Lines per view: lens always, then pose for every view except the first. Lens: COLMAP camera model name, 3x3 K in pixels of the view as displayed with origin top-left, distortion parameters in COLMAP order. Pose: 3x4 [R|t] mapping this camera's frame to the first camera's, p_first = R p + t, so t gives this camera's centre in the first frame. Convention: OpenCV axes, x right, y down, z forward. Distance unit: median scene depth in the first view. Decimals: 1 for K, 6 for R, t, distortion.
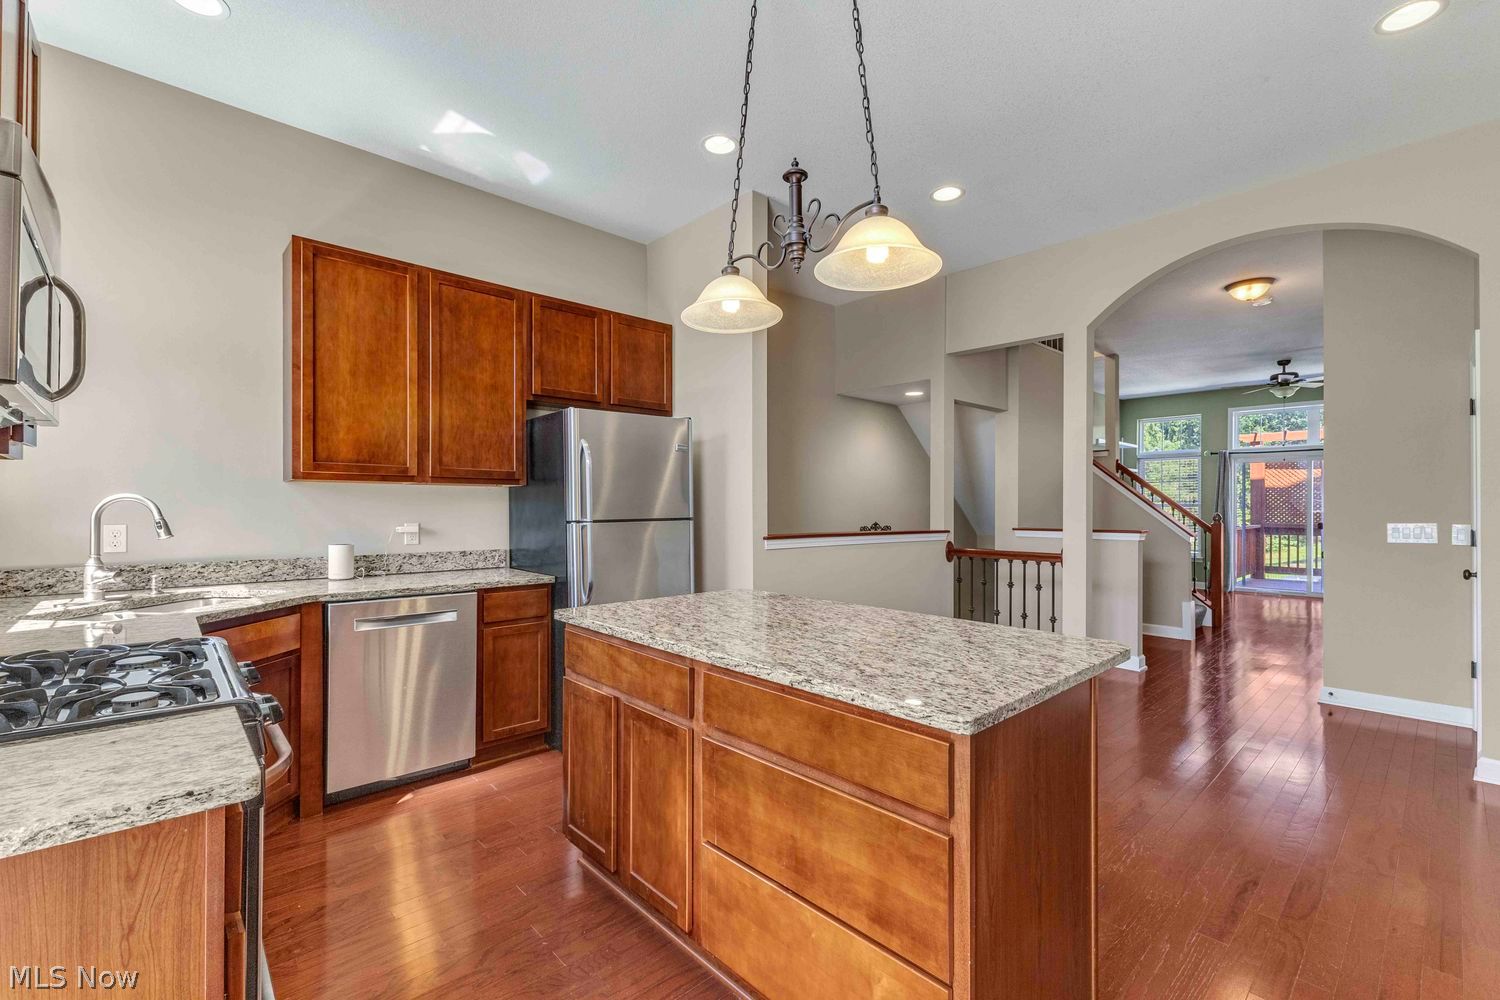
lens RADIAL K [[647.5, 0, 752.2], [0, 647.5, 505.8], [0, 0, 1]] dist [0.006161, -0.001118]
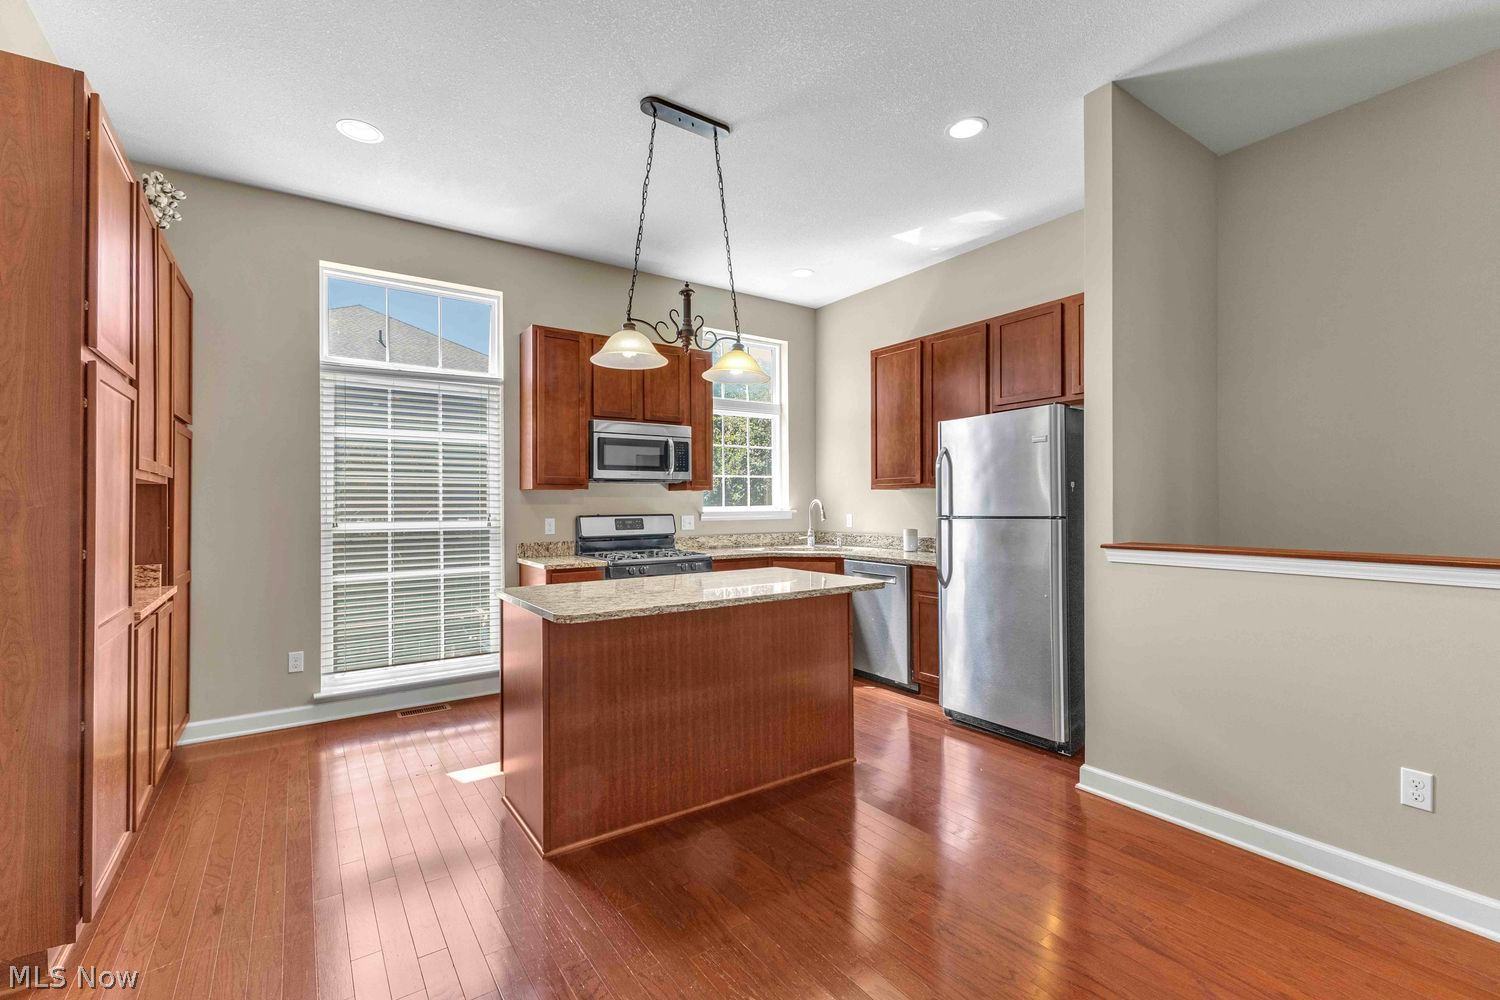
lens RADIAL K [[647.5, 0, 754.0], [0, 647.5, 498.8], [0, 0, 1]] dist [0.006161, -0.001118]
pose [[-0.139715, -0.012137, -0.990117, 1.036547], [0.005622, 0.999899, -0.013050, 0.005129], [0.990176, -0.007390, -0.139633, 0.901014]]
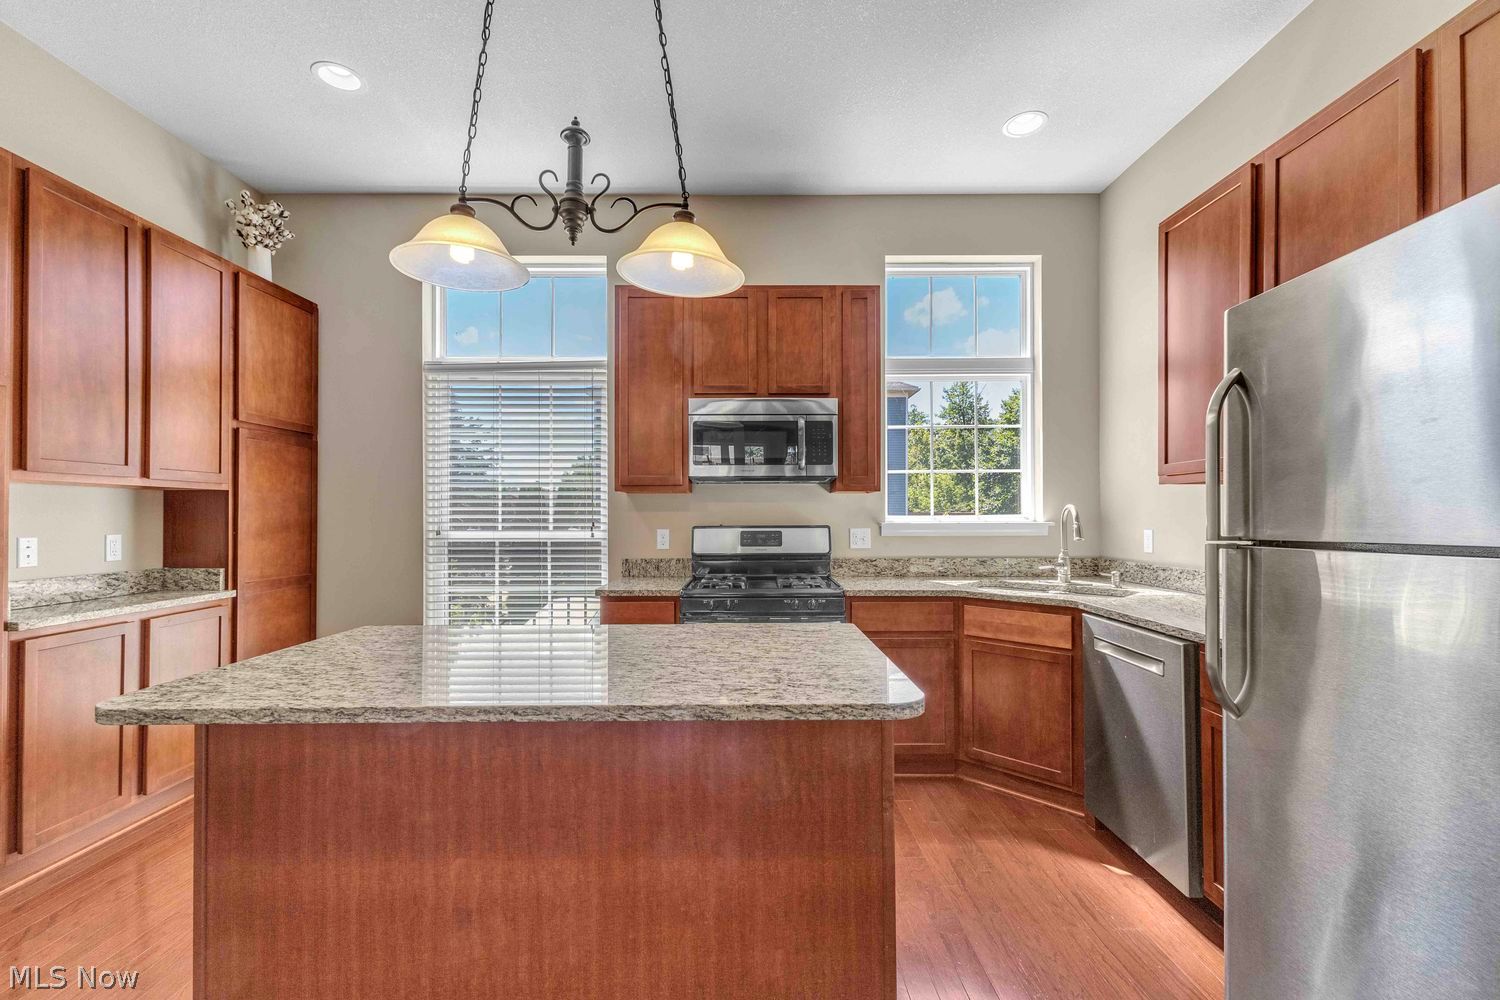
lens RADIAL K [[647.5, 0, 751.4], [0, 647.5, 507.7], [0, 0, 1]] dist [0.006161, -0.001118]
pose [[-0.679272, -0.012716, -0.733776, 0.363660], [-0.000375, 0.999856, -0.016980, 0.008742], [0.733886, -0.011259, -0.679179, 1.163546]]
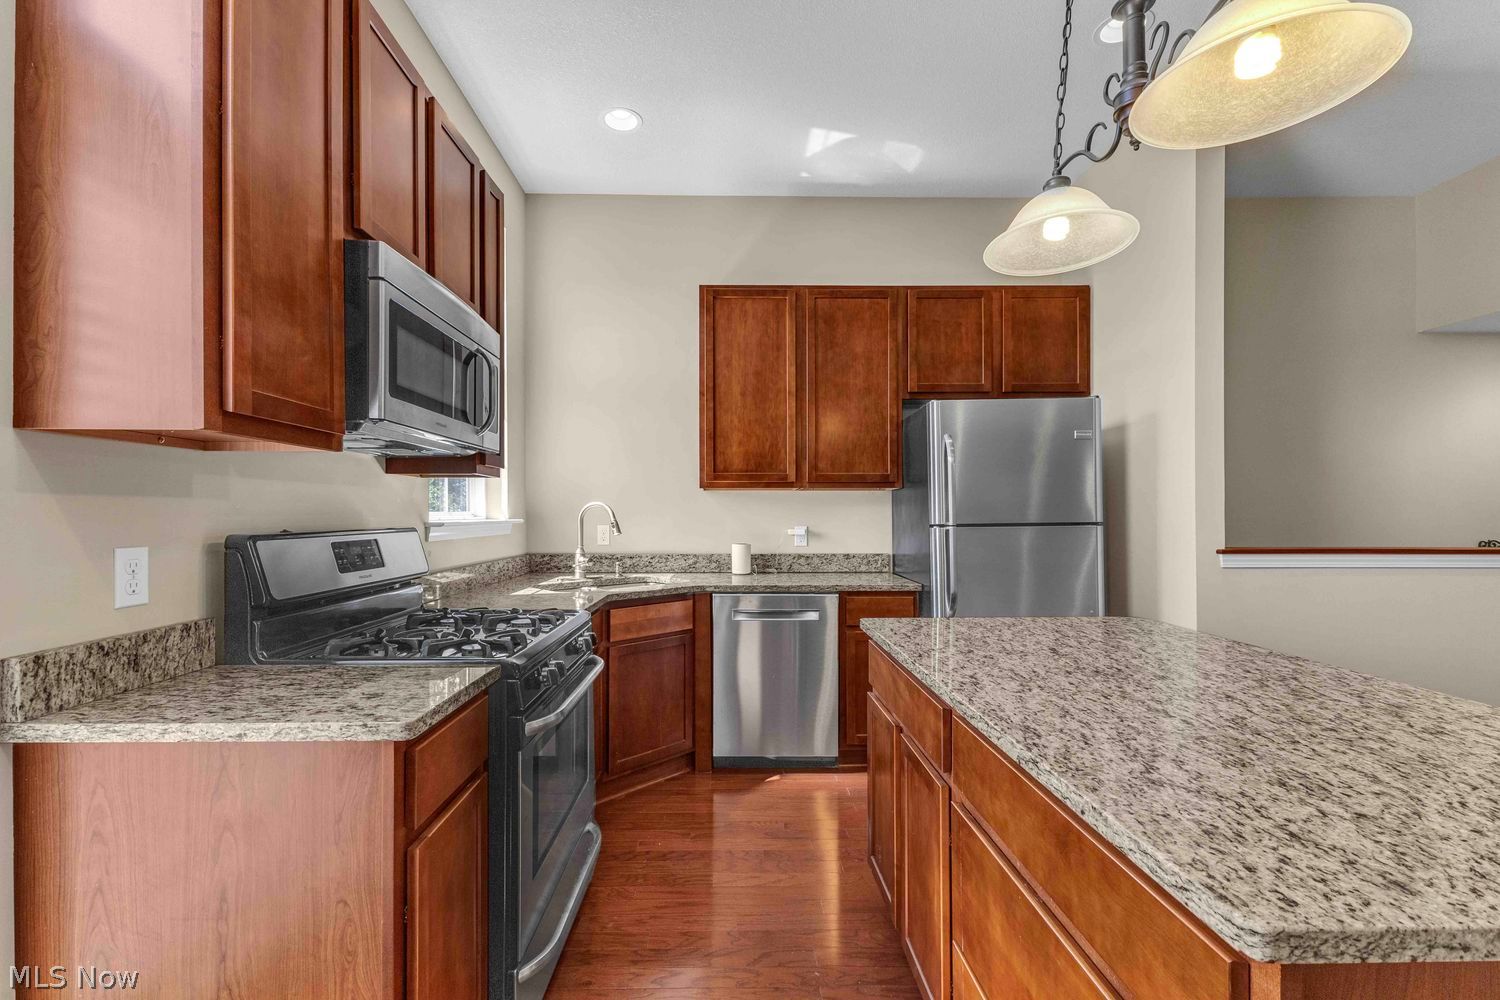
lens RADIAL K [[647.5, 0, 738.8], [0, 647.5, 516.1], [0, 0, 1]] dist [0.006161, -0.001118]
pose [[0.737659, -0.004469, -0.675159, 0.148849], [0.006039, 0.999982, -0.000021, 0.010889], [0.675146, -0.004062, 0.737673, 0.156824]]
